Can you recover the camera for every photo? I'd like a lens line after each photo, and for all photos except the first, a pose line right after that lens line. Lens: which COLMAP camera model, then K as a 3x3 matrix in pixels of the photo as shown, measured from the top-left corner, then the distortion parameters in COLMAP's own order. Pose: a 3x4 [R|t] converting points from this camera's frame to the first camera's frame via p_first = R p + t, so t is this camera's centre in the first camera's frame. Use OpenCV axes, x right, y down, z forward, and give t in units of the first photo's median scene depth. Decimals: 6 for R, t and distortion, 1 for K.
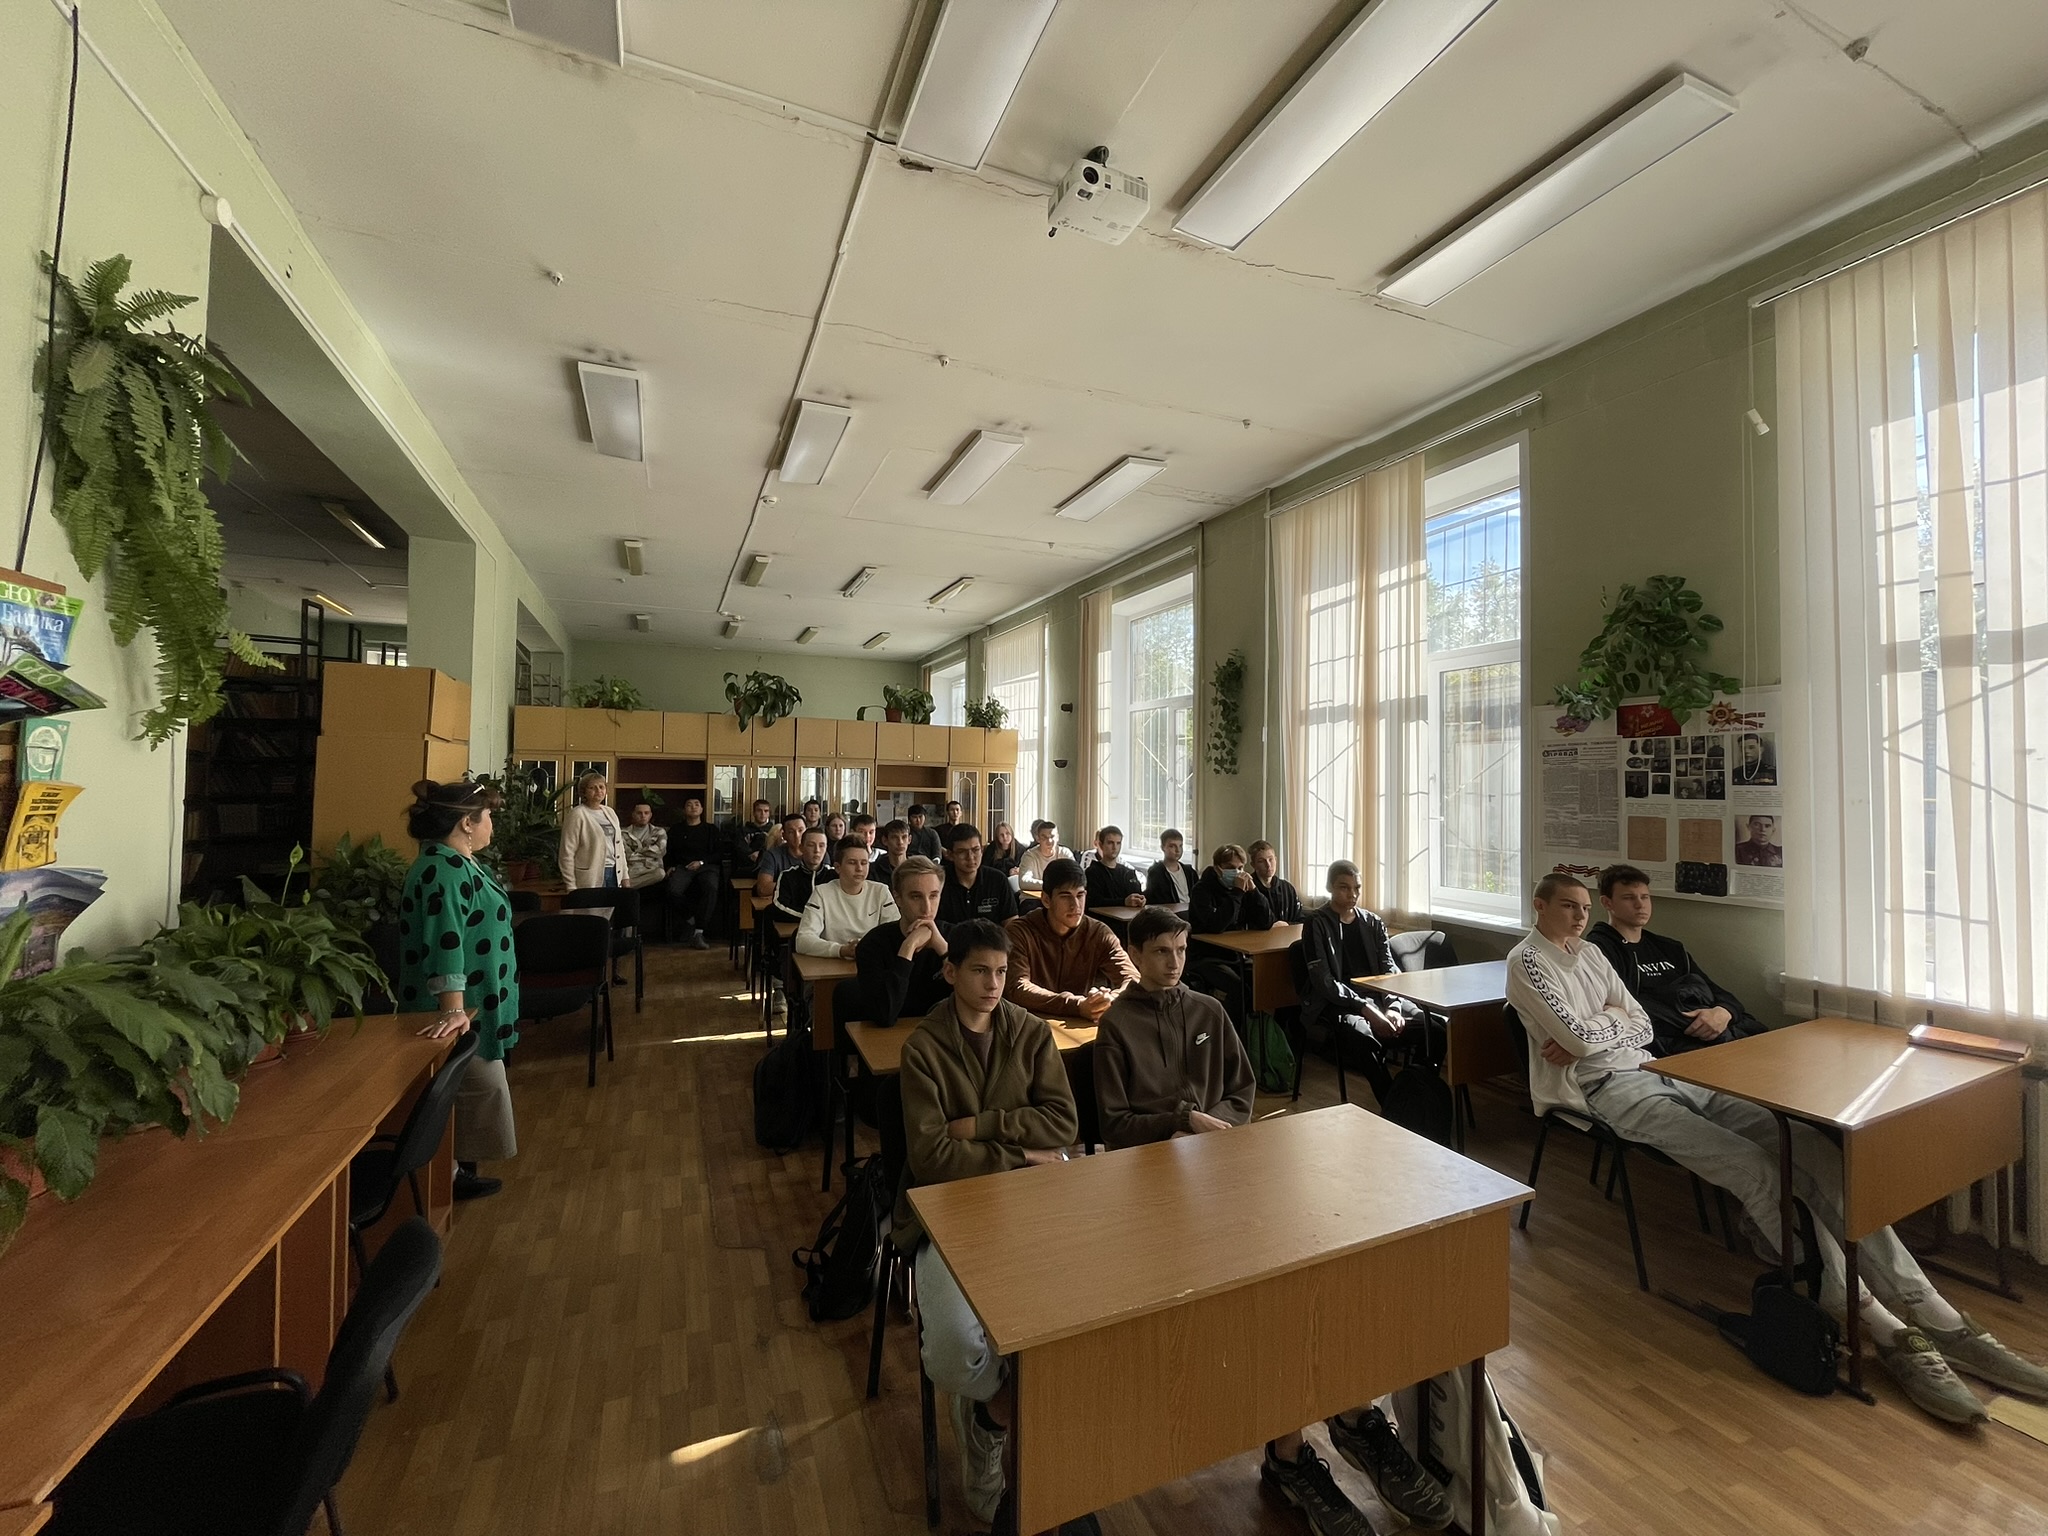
lens RADIAL K [[818.1, 0, 1024.0], [0, 818.1, 768.0], [0, 0, 1]] dist [0.000216, 0.000017]
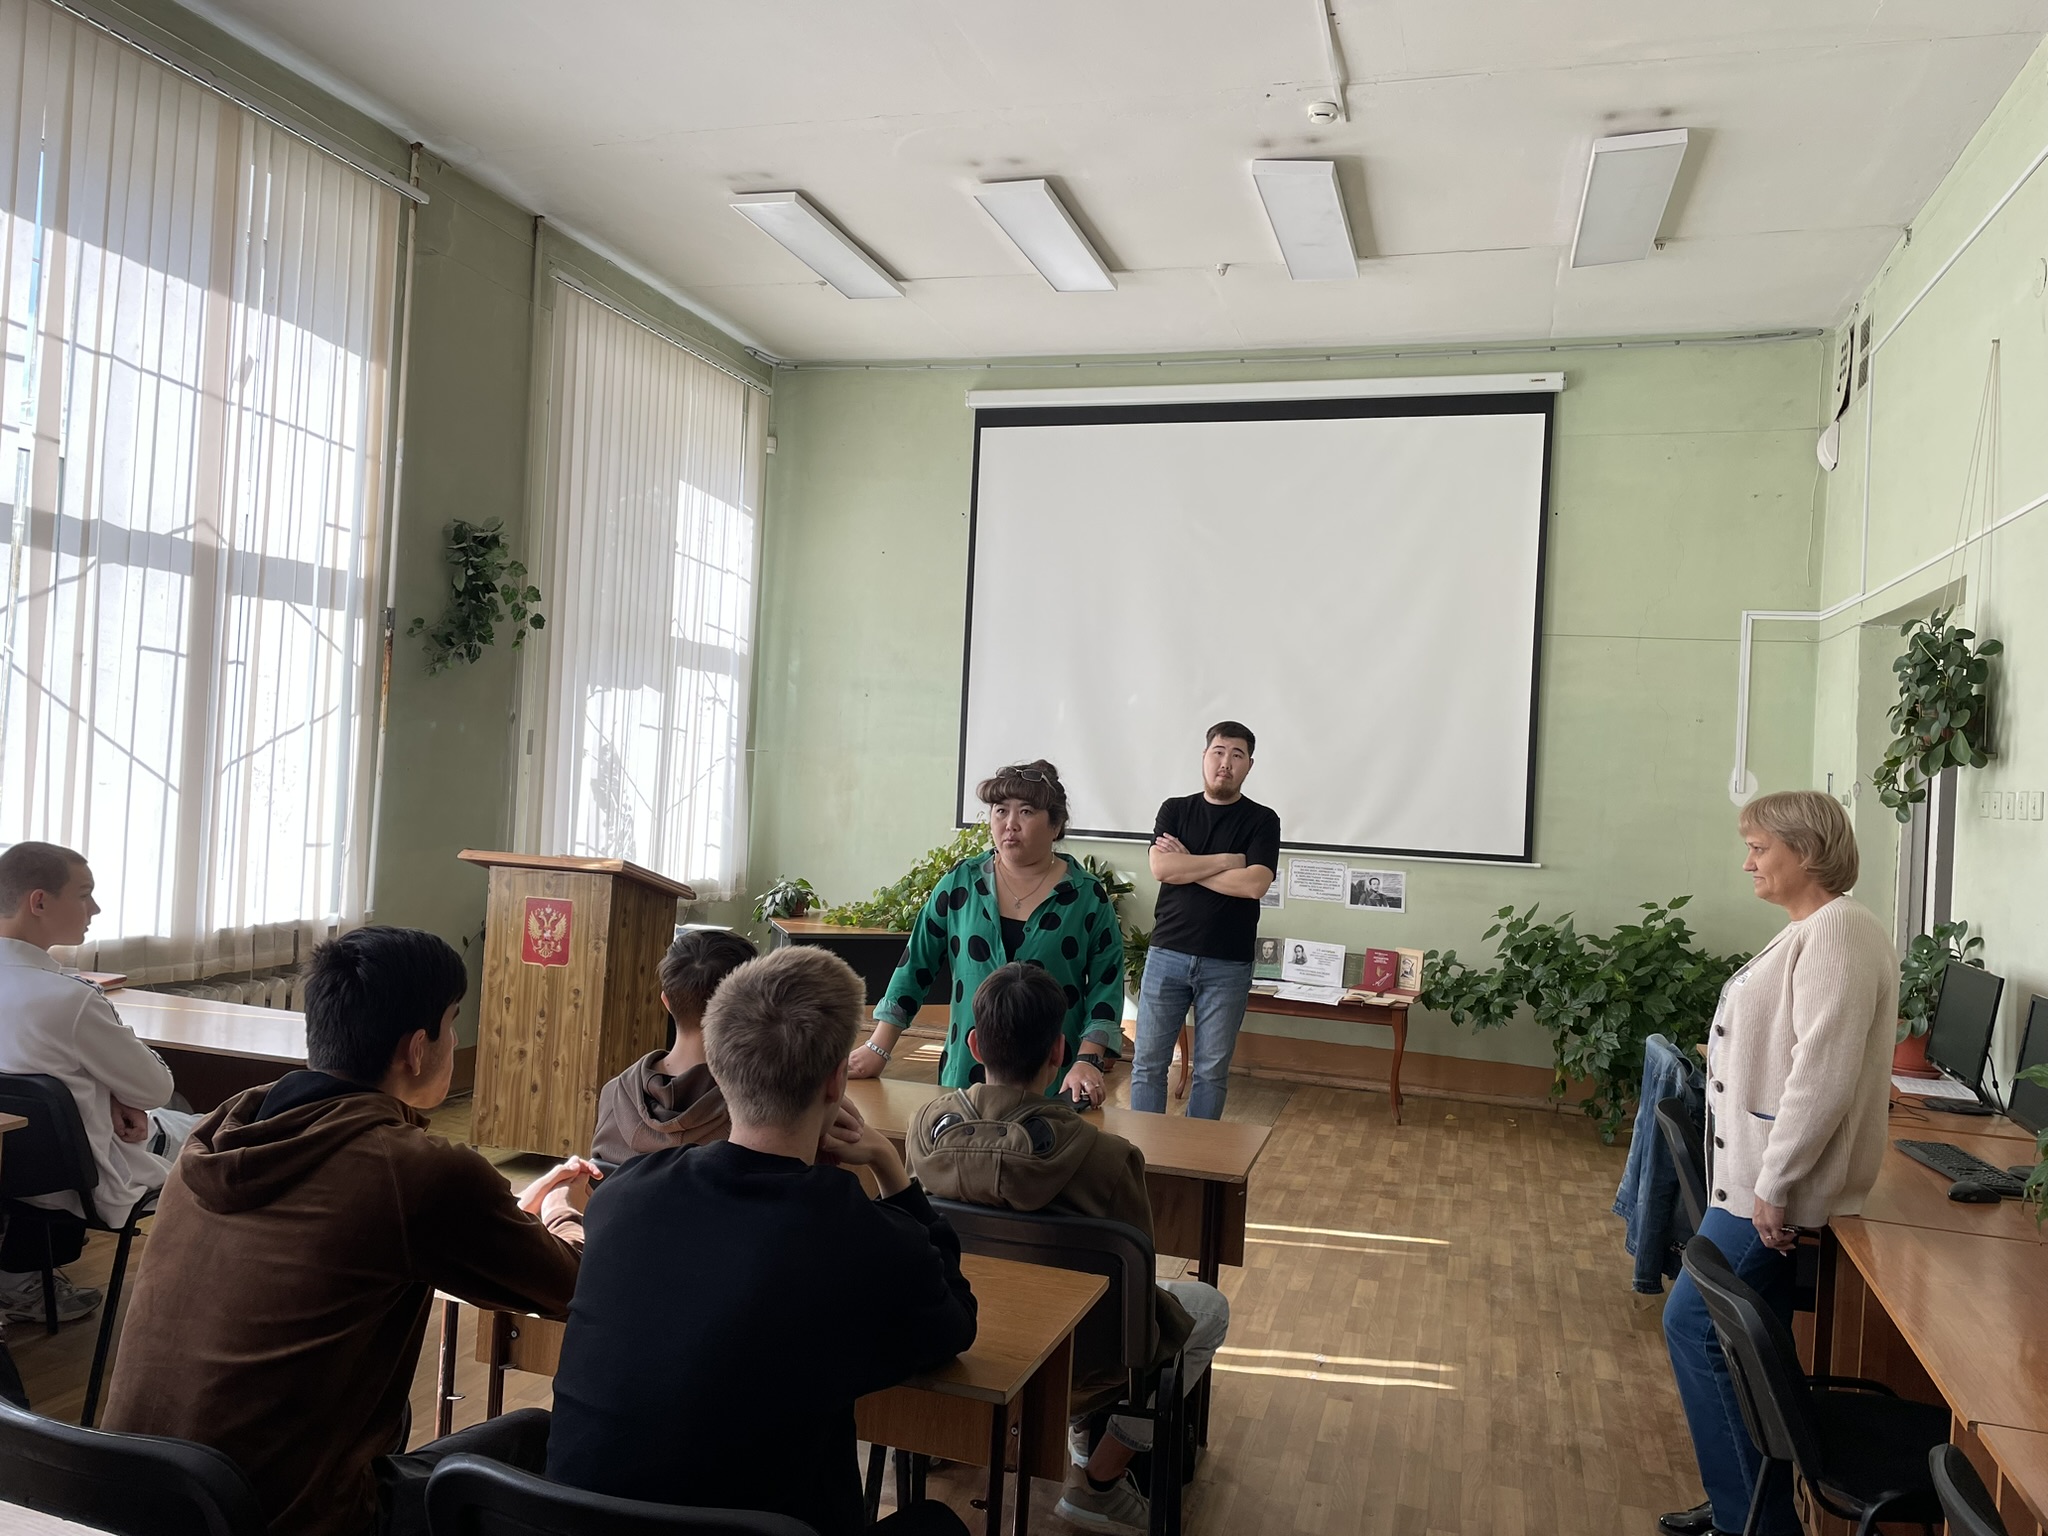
lens RADIAL K [[1533.0, 0, 1024.0], [0, 1533.0, 768.0], [0, 0, 1]] dist [0.077295, -0.109221]
pose [[-0.762449, -0.051981, 0.644957, -0.705643], [-0.082049, 0.996489, -0.016684, 0.048113], [-0.641825, -0.065639, -0.764037, 1.638249]]
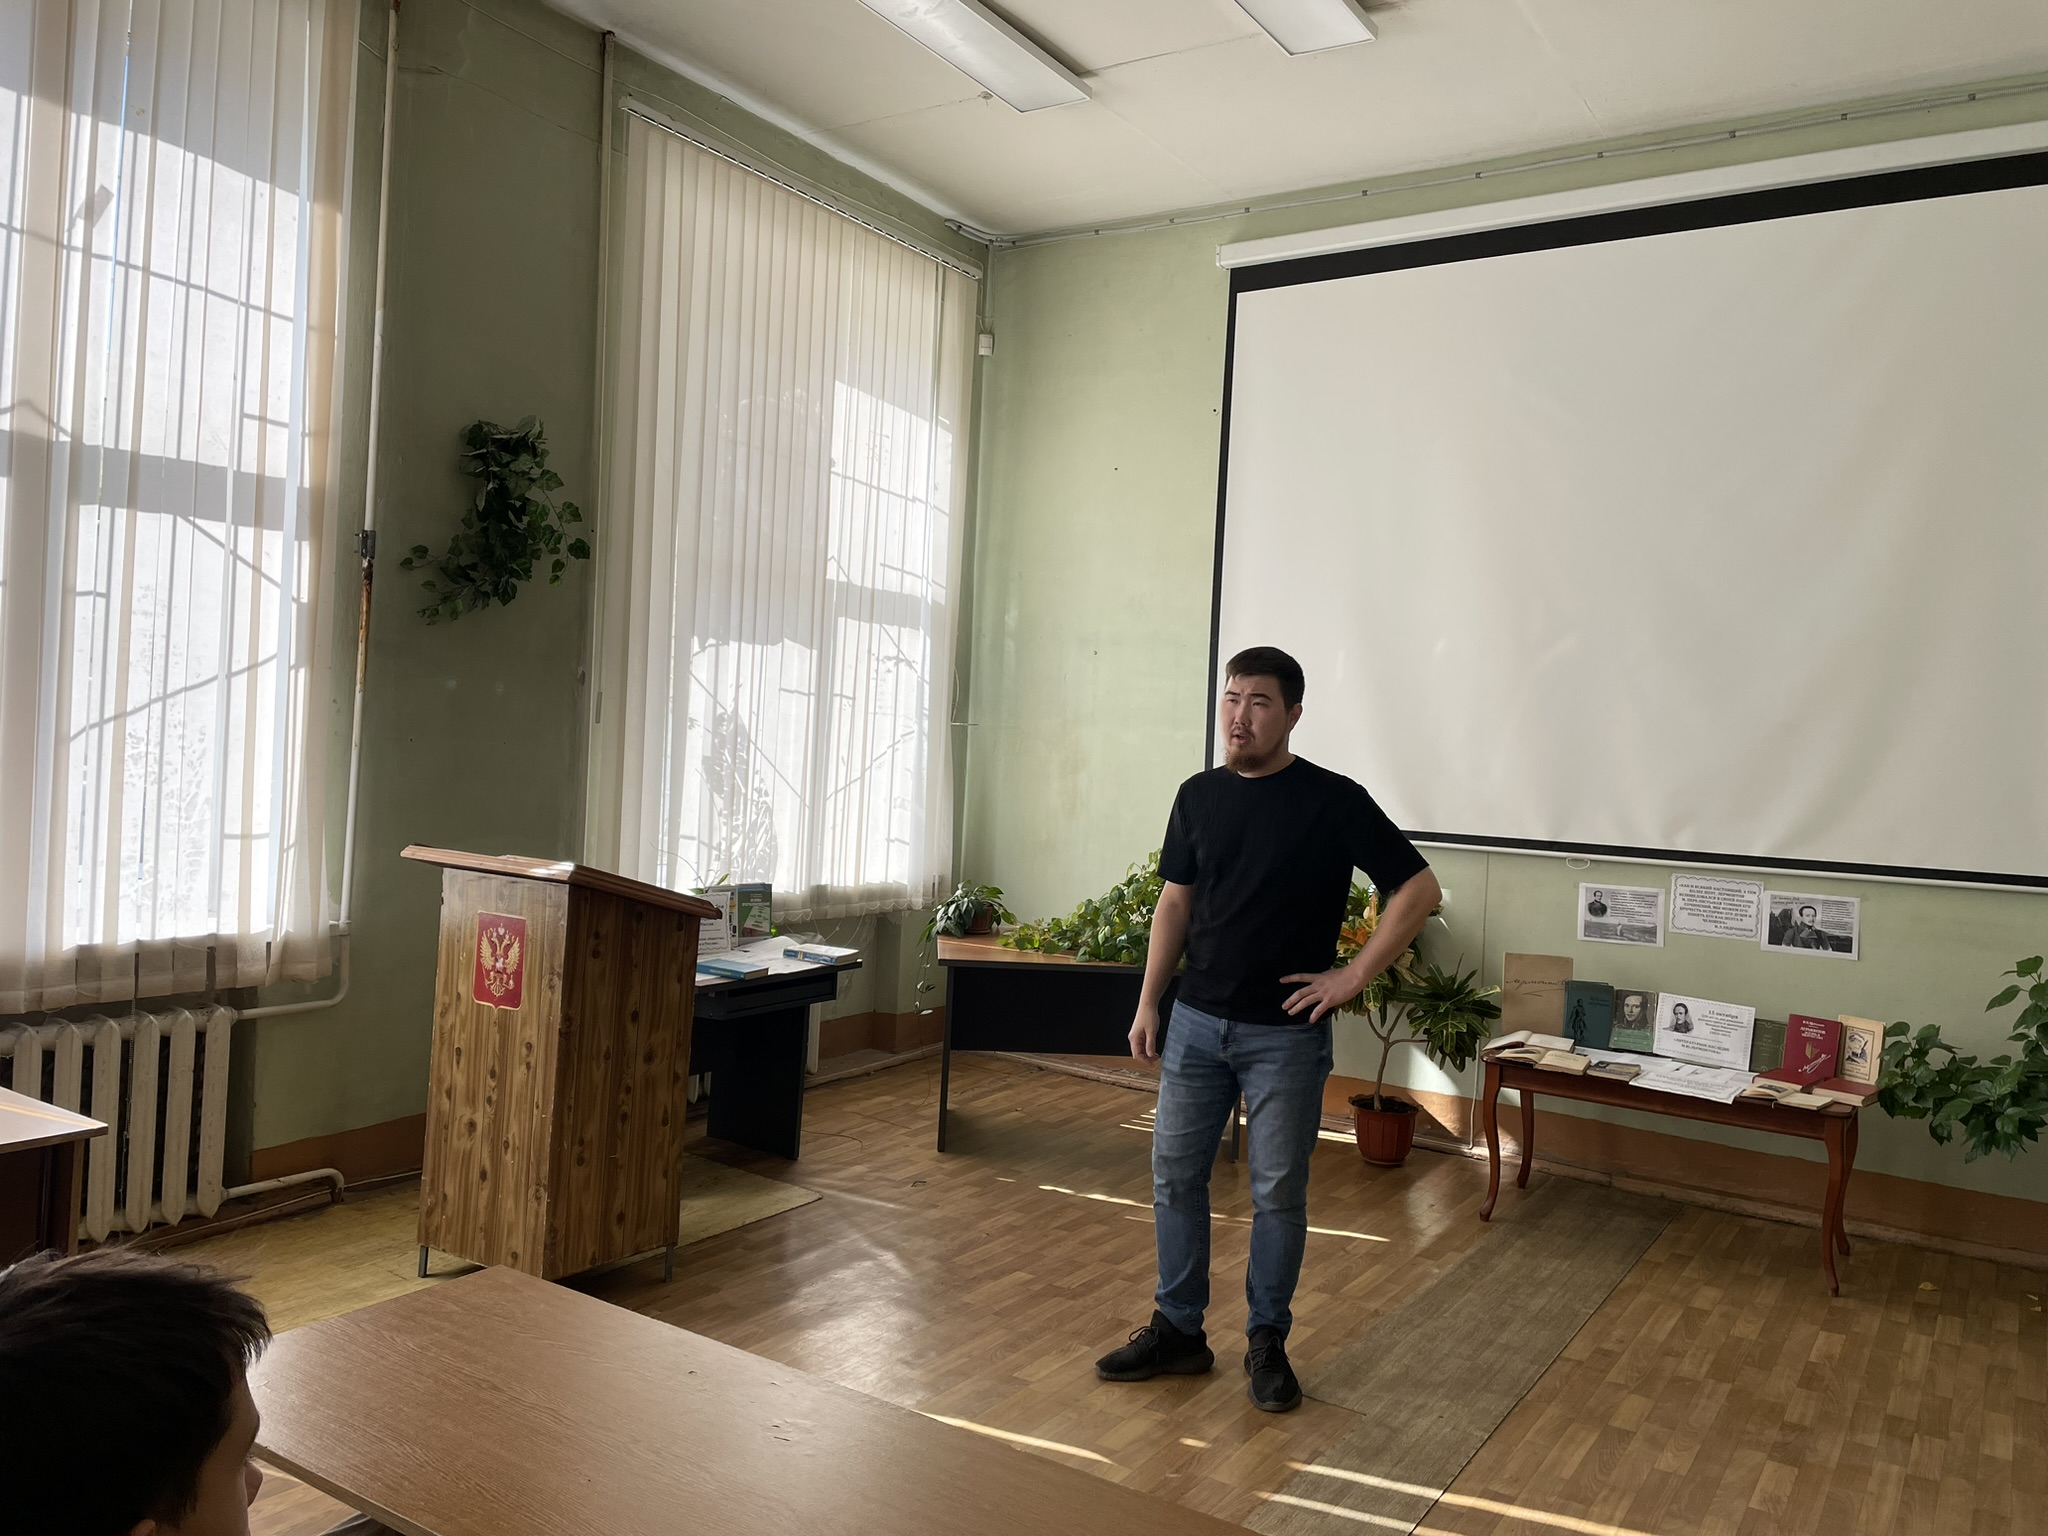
lens RADIAL K [[1533.0, 0, 1024.0], [0, 1533.0, 768.0], [0, 0, 1]] dist [0.077295, -0.109221]
pose [[-0.549059, -0.055565, 0.833934, -0.524070], [-0.083154, 0.996469, 0.011646, 0.042148], [-0.831637, -0.062951, -0.551741, 1.155793]]
